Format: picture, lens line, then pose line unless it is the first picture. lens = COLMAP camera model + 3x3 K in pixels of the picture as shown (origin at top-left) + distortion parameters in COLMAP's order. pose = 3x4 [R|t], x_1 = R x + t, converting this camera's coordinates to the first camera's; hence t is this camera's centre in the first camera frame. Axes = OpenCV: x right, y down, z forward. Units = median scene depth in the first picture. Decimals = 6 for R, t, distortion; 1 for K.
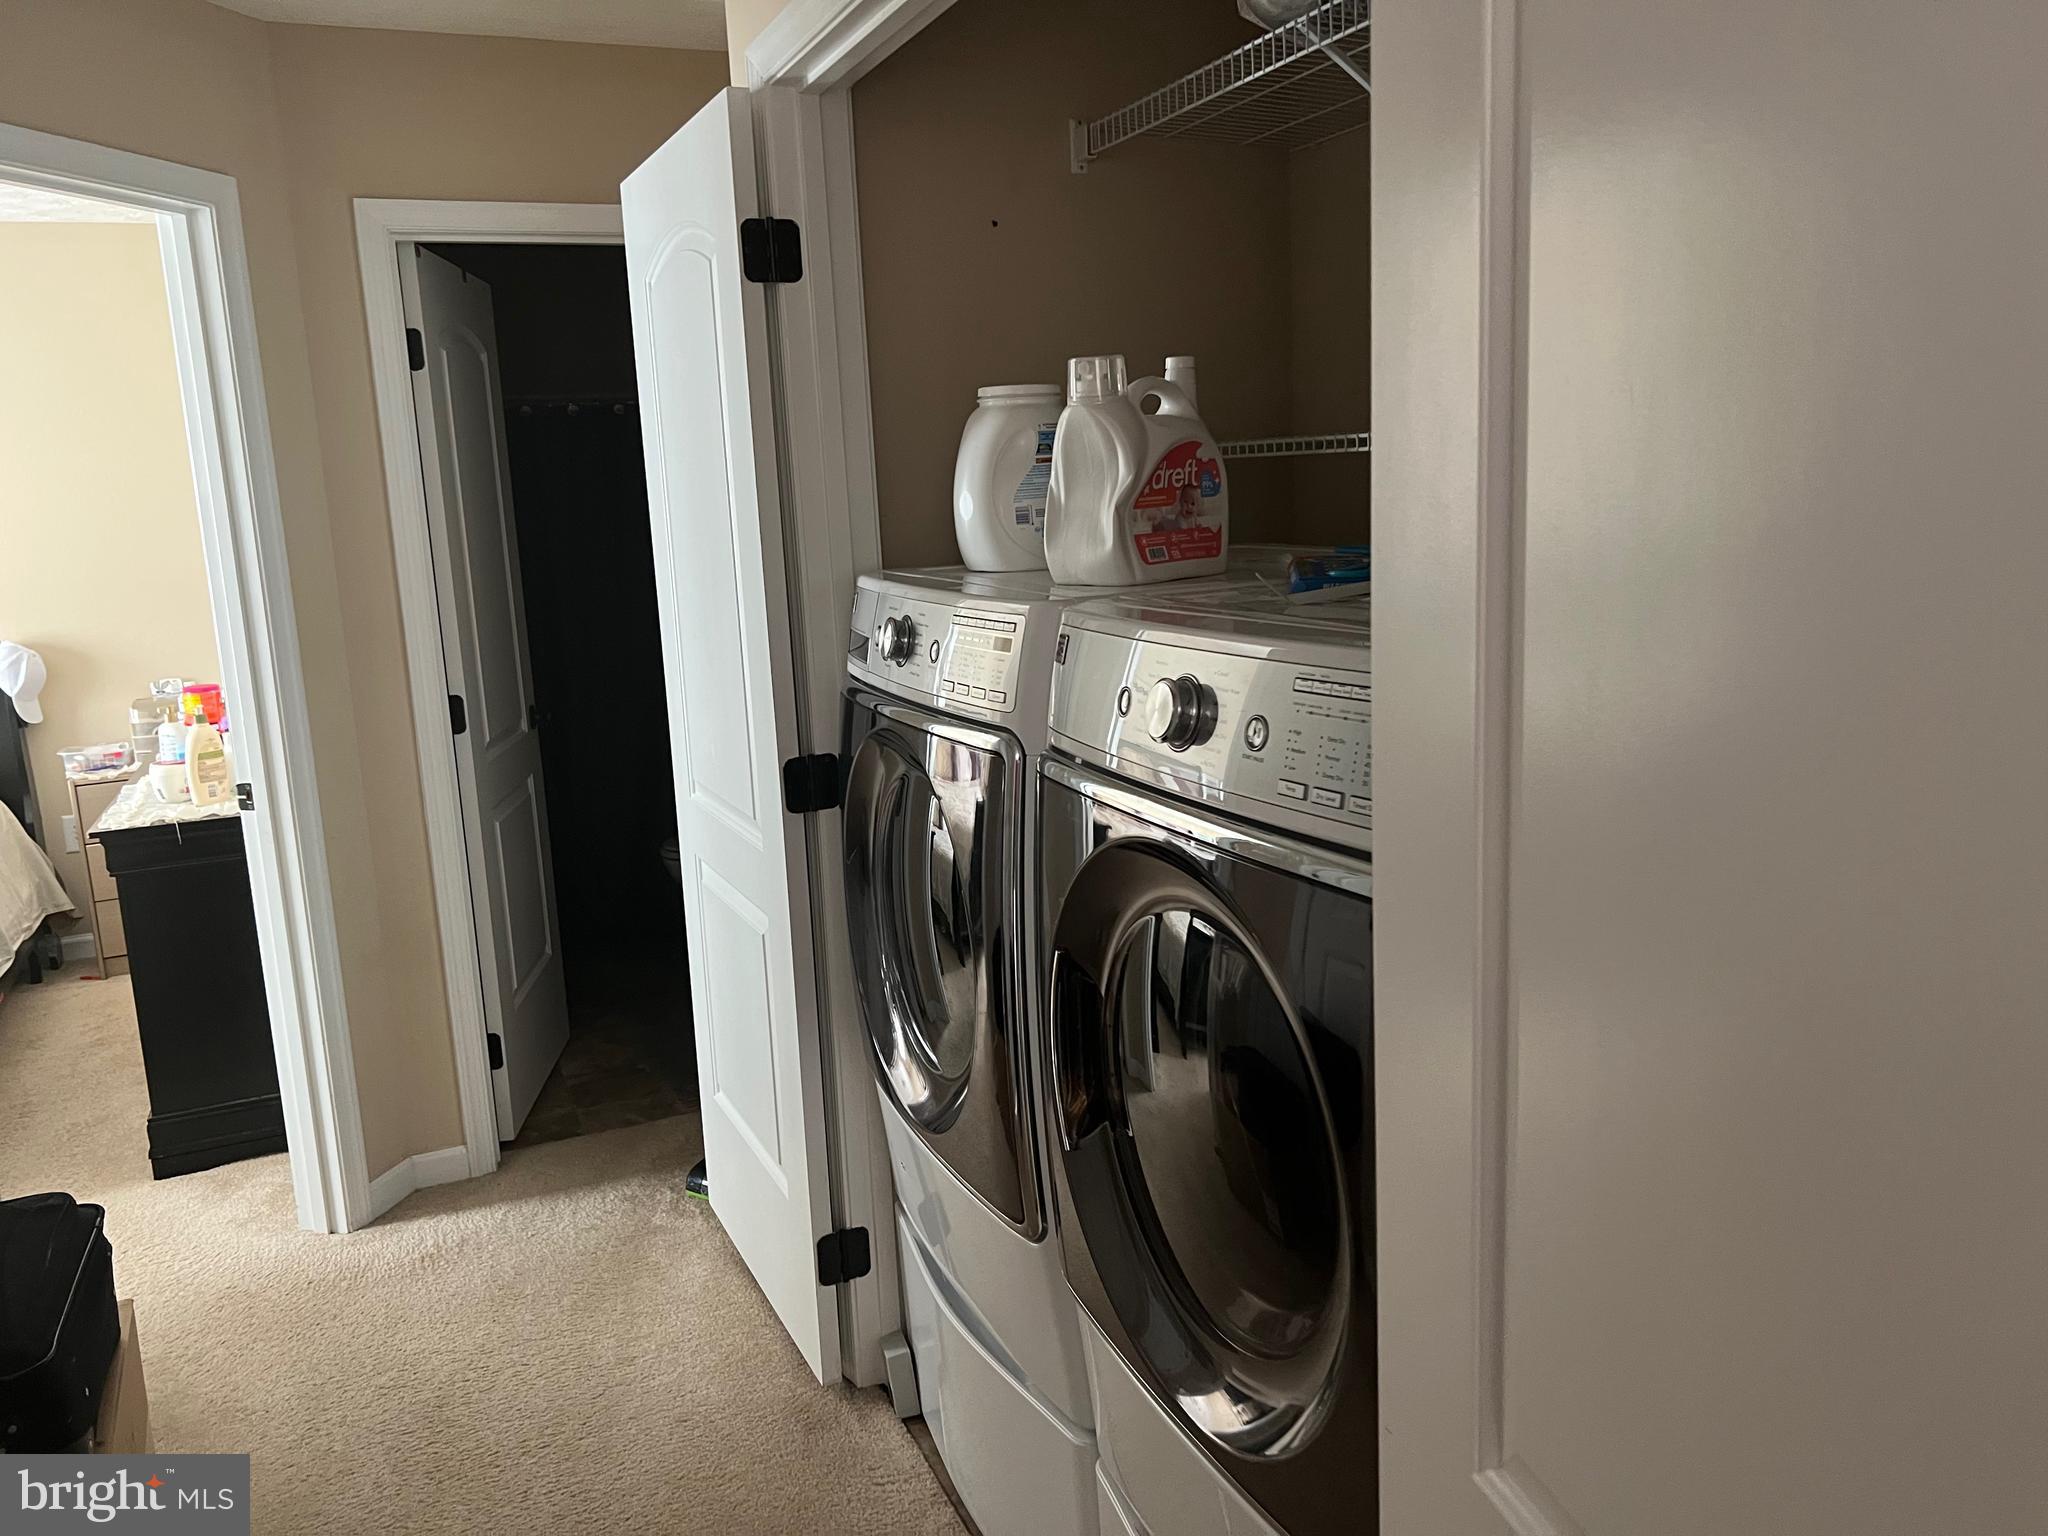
lens RADIAL K [[1548.8, 0, 1019.9], [0, 1548.8, 767.9], [0, 0, 1]] dist [-0.000568, -0.007309]
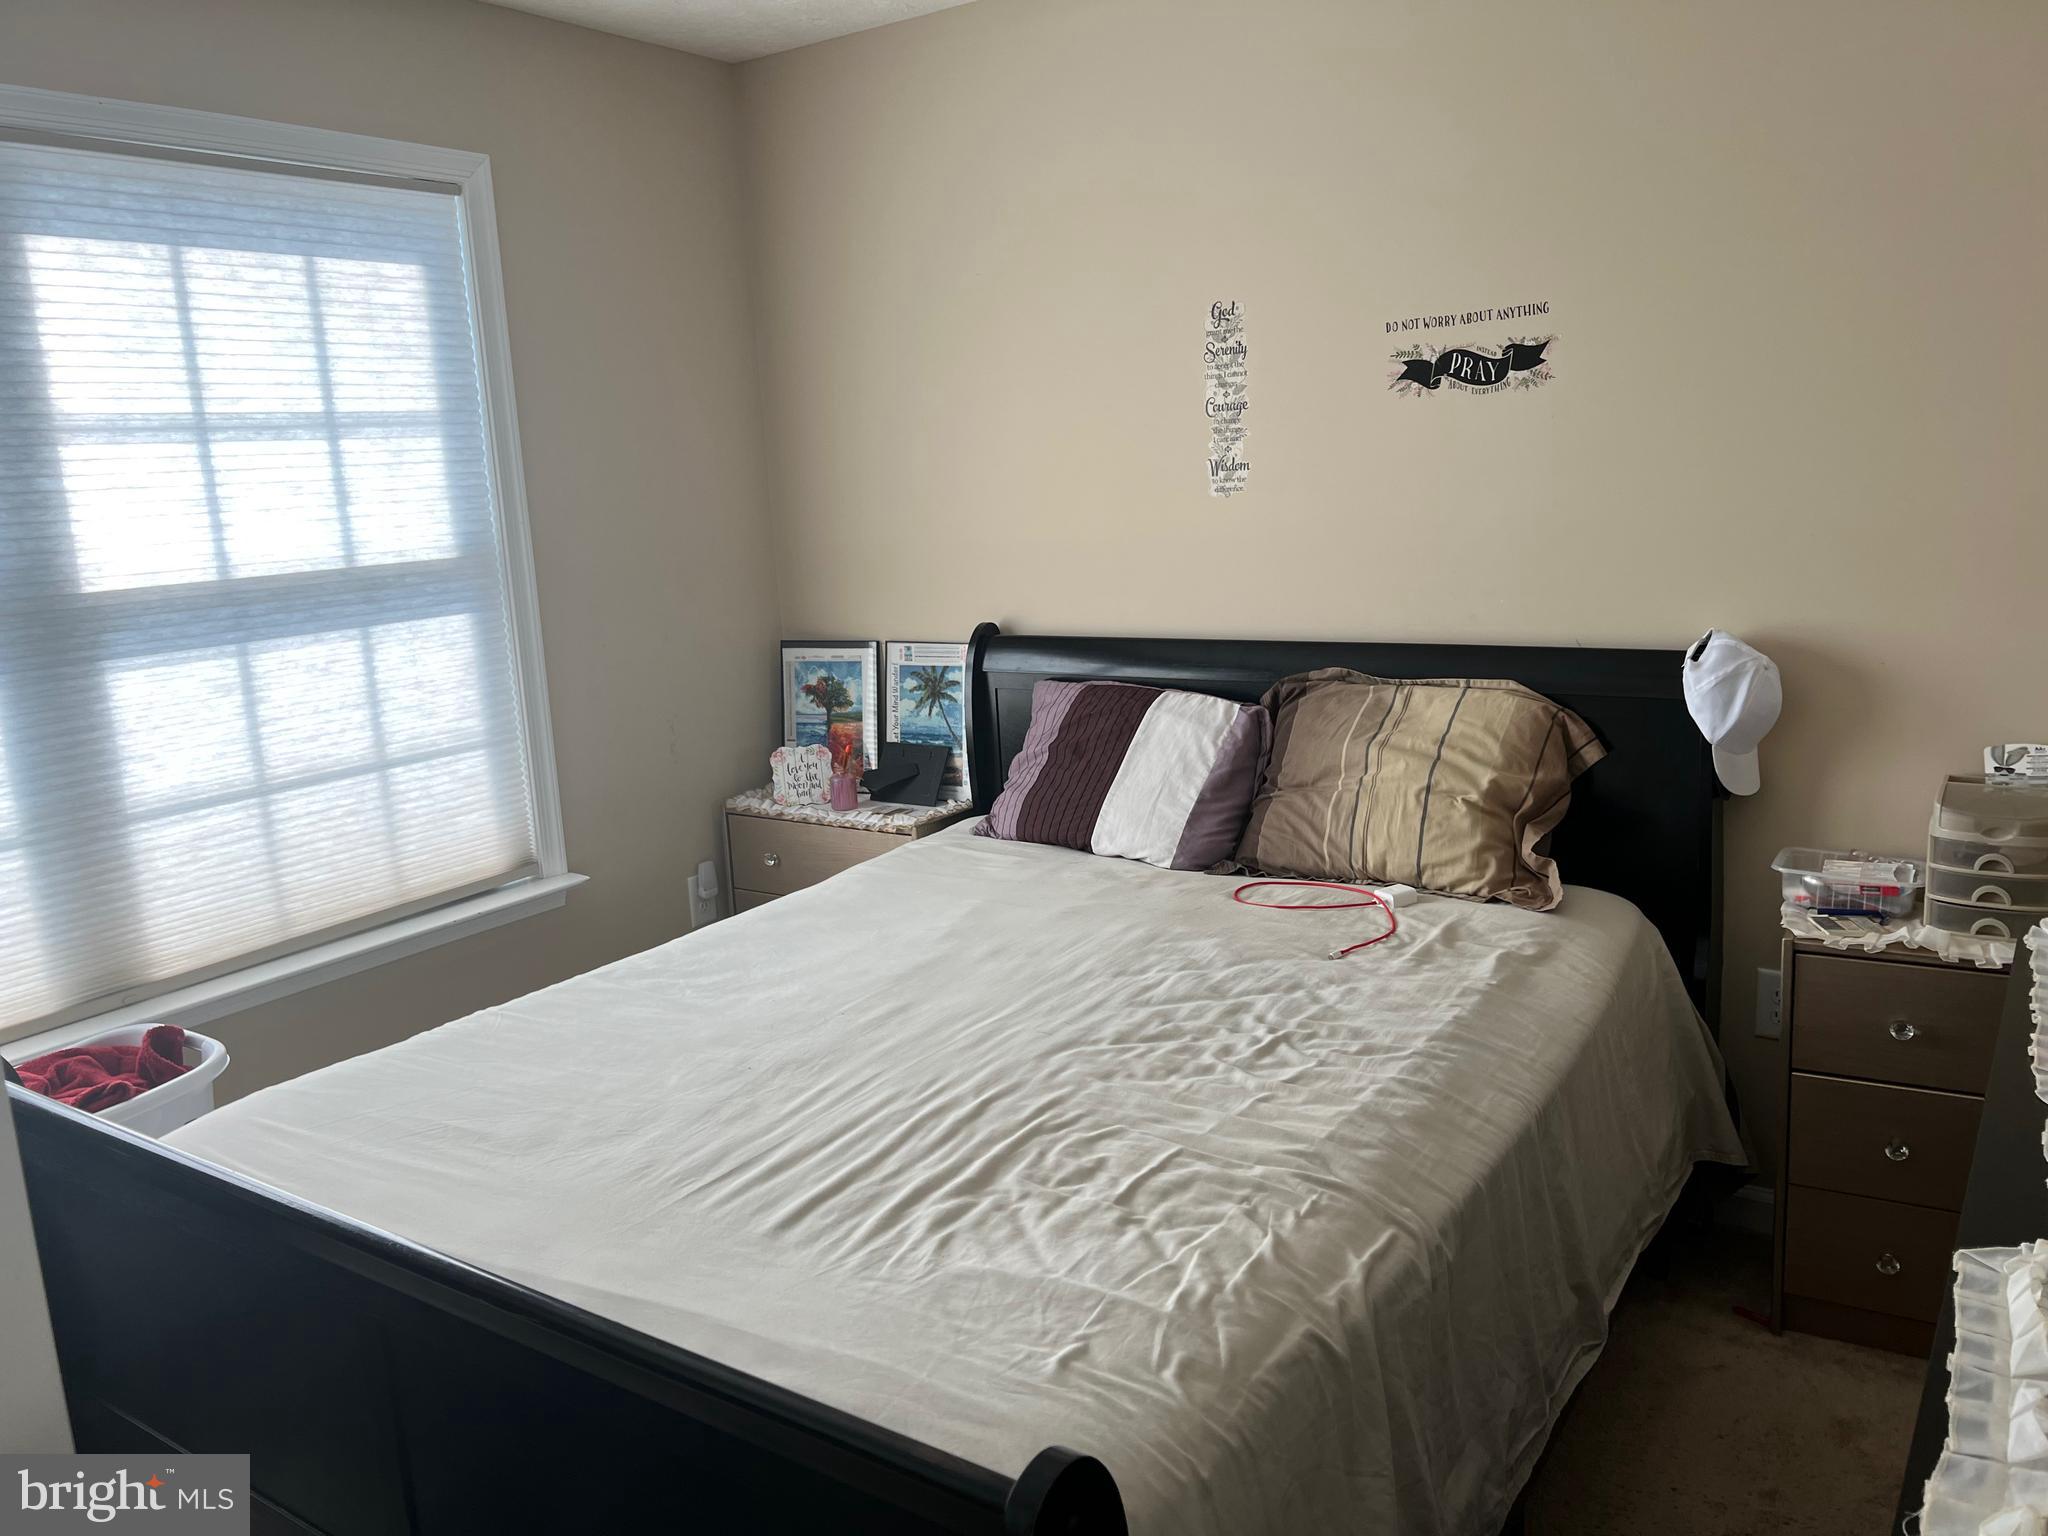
lens RADIAL K [[1548.8, 0, 1021.6], [0, 1548.8, 758.8], [0, 0, 1]] dist [-0.000568, -0.007309]
pose [[0.533090, 0.178589, -0.826995, -0.338494], [-0.125609, 0.983342, 0.131383, -0.078820], [0.836683, 0.033839, 0.546642, 0.512834]]
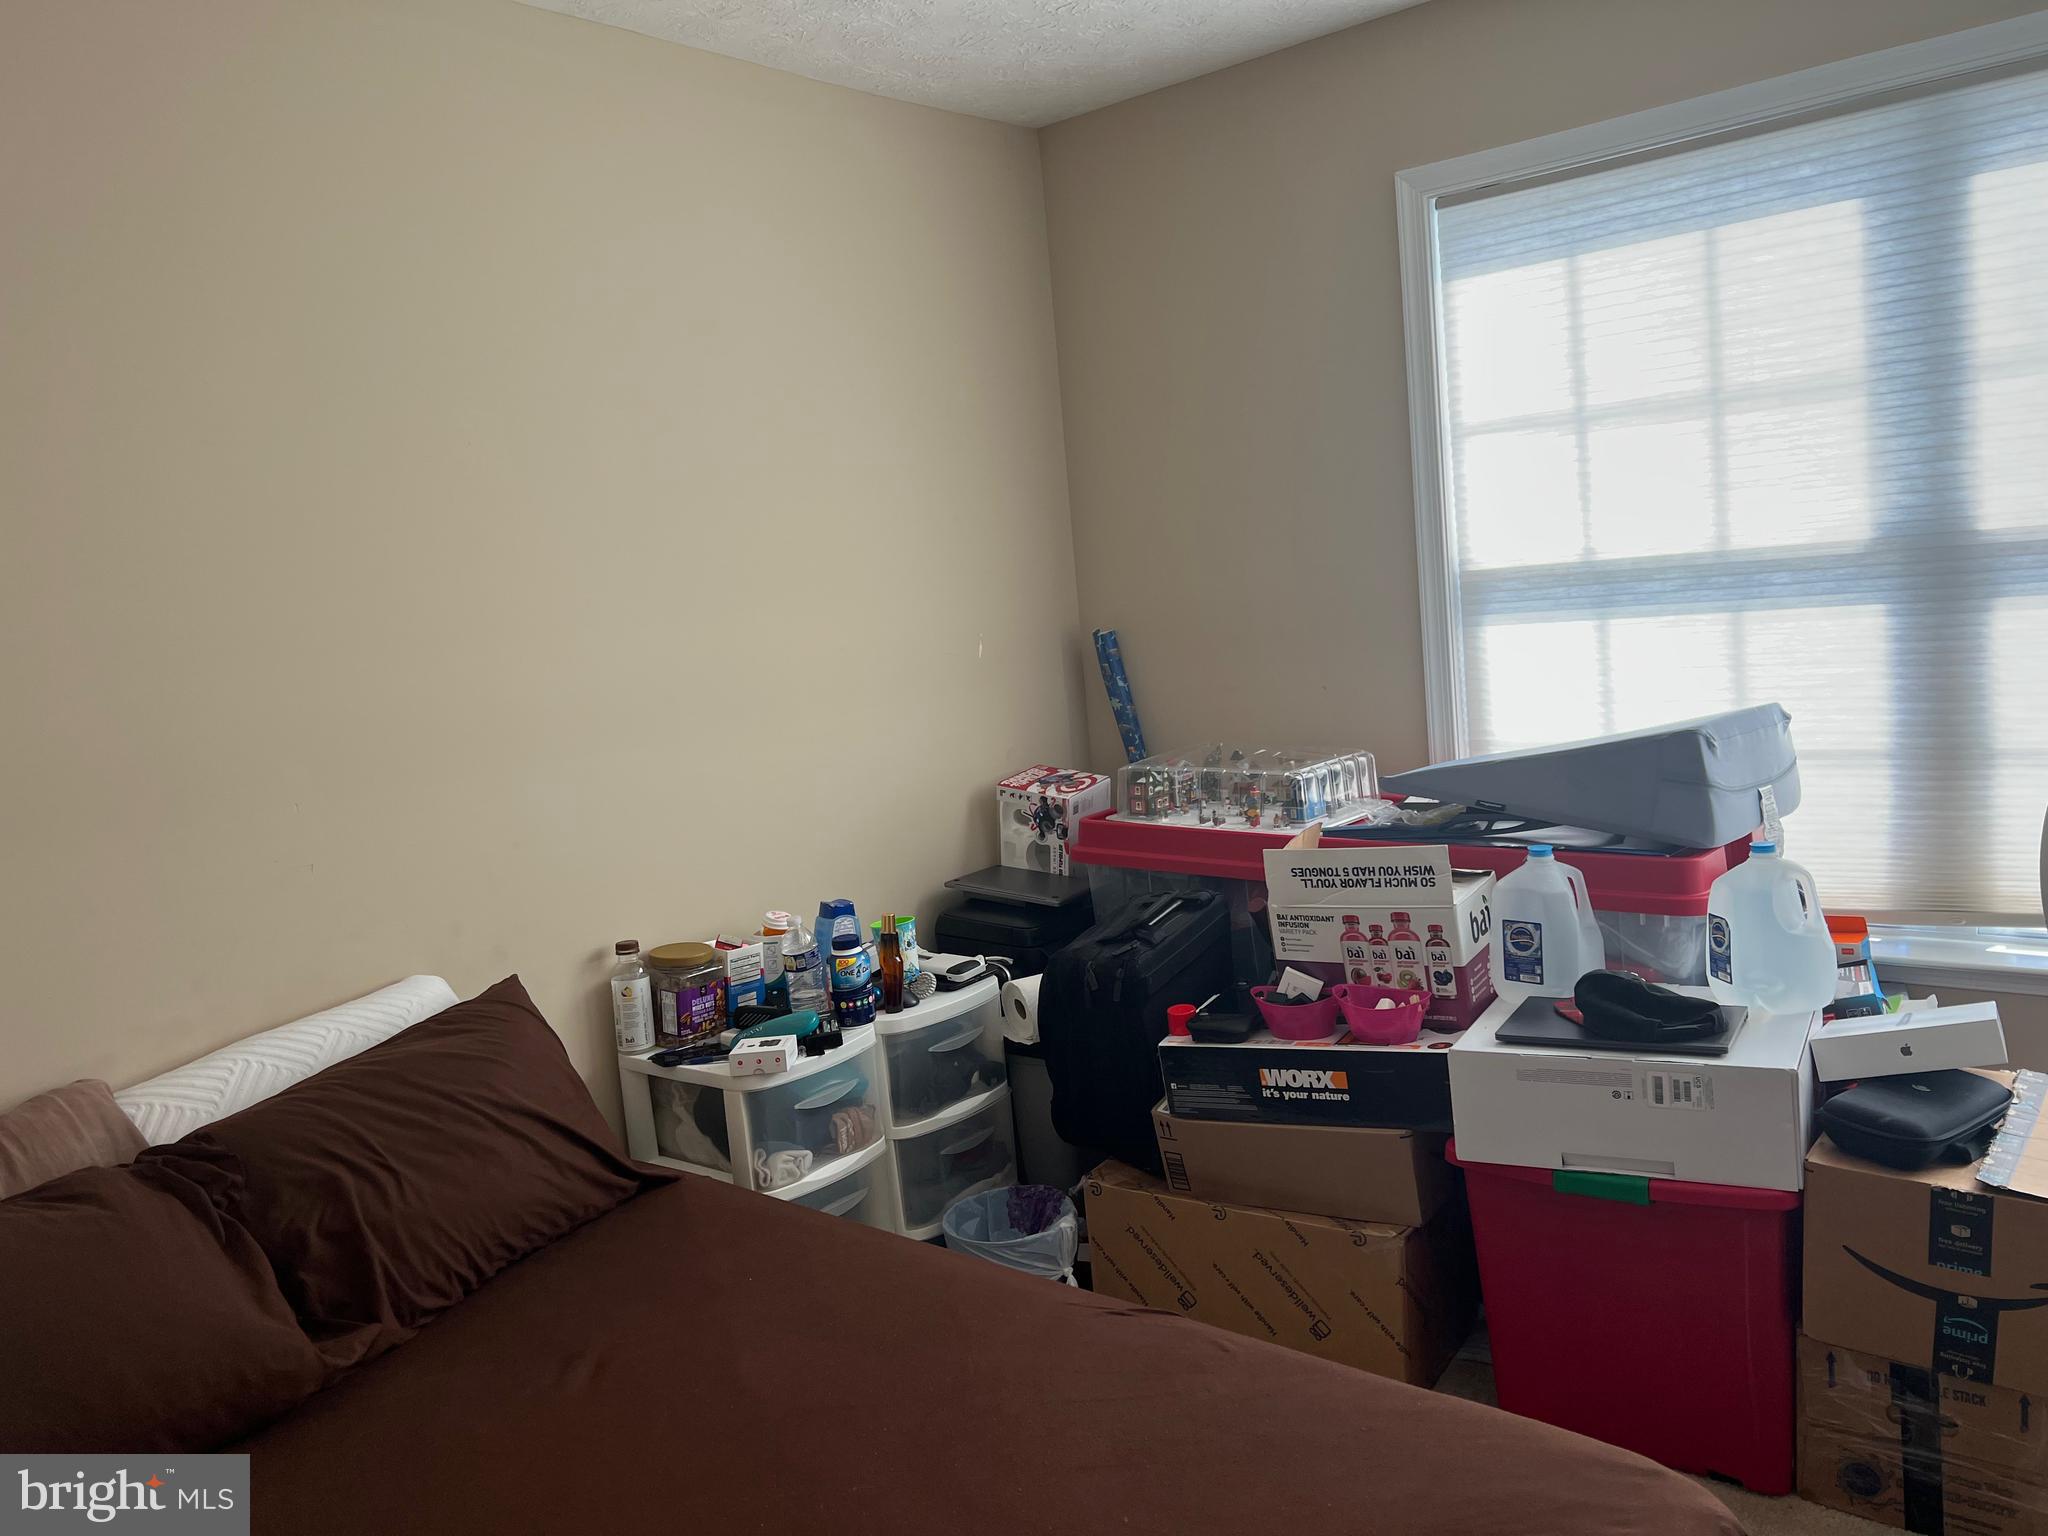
lens RADIAL K [[1548.8, 0, 1024.4], [0, 1548.8, 770.5], [0, 0, 1]] dist [-0.000568, -0.007309]
pose [[-0.884360, 0.194187, -0.424498, -0.574405], [0.054905, 0.946327, 0.318514, -0.205661], [0.463565, 0.258374, -0.847556, 1.287999]]
